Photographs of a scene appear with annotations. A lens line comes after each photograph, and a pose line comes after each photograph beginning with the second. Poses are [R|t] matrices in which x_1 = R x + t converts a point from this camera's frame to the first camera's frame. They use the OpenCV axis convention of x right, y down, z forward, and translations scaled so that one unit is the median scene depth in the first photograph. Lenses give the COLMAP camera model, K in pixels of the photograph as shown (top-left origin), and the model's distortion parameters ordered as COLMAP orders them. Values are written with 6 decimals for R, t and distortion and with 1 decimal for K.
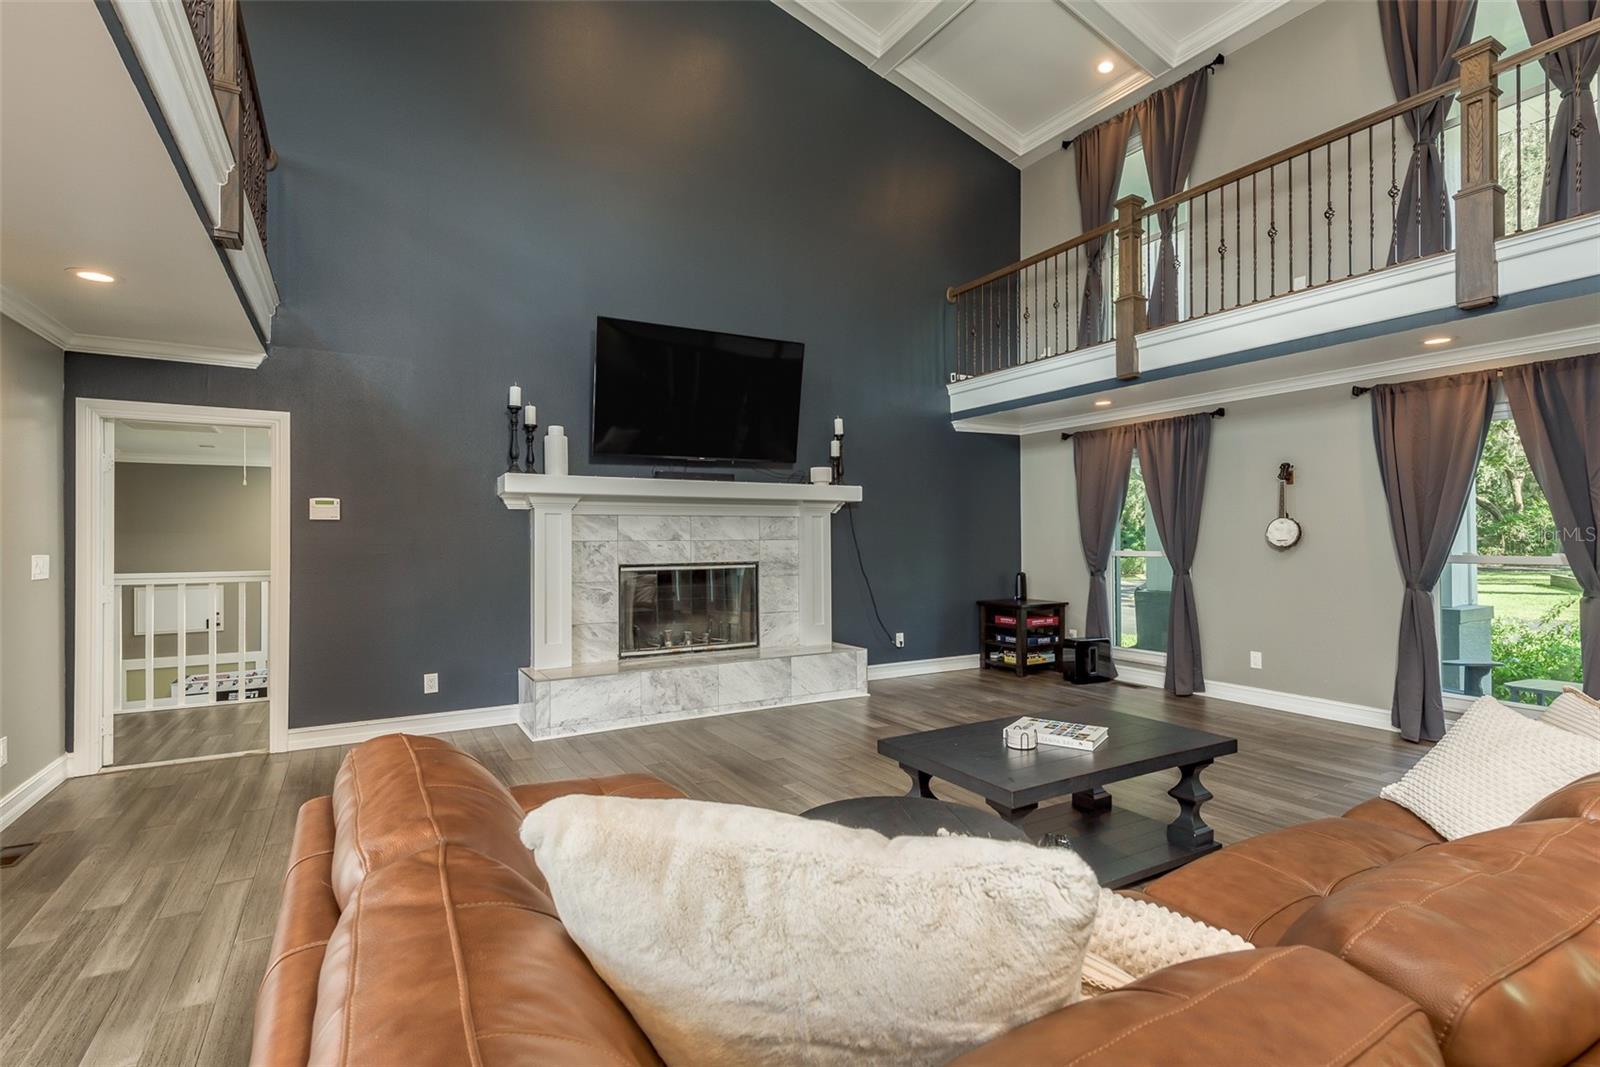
lens RADIAL K [[759.1, 0, 797.5], [0, 759.1, 531.0], [0, 0, 1]] dist [0.008676, -0.005100]
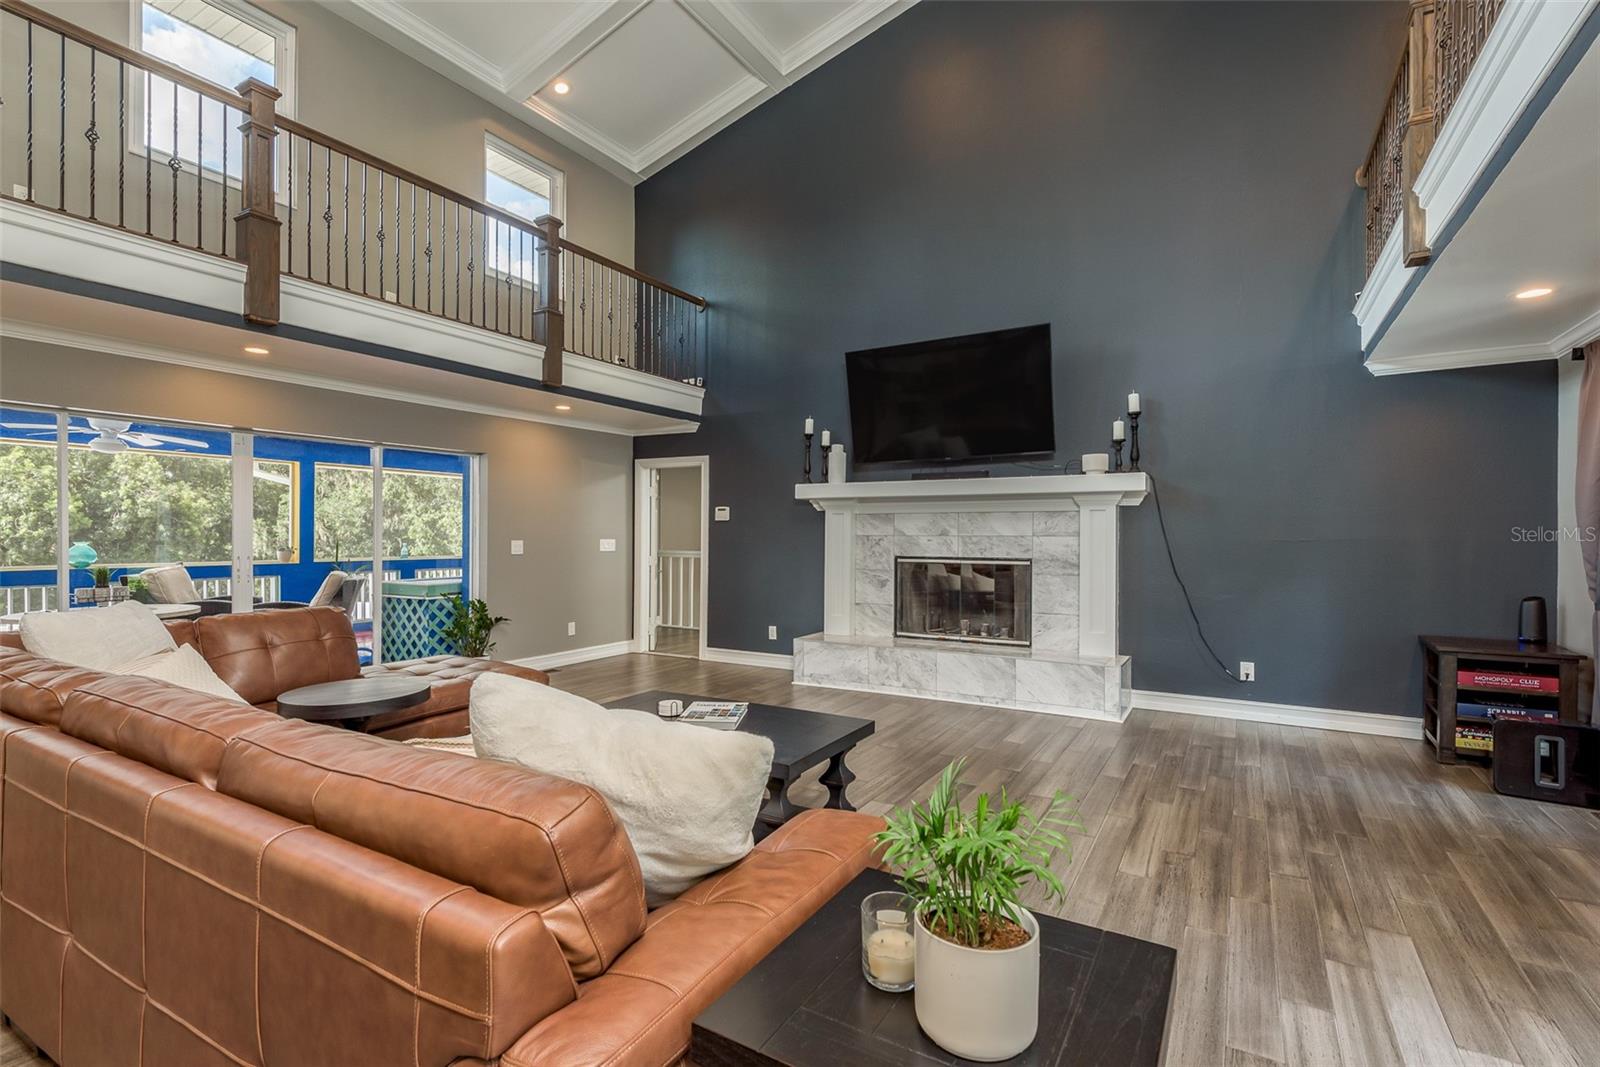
lens RADIAL K [[759.1, 0, 784.2], [0, 759.1, 526.9], [0, 0, 1]] dist [0.008676, -0.005100]
pose [[0.479349, 0.000716, -0.877624, 0.705451], [0.004226, 0.999986, 0.003124, -0.004633], [0.877614, -0.005206, 0.479339, 0.292878]]
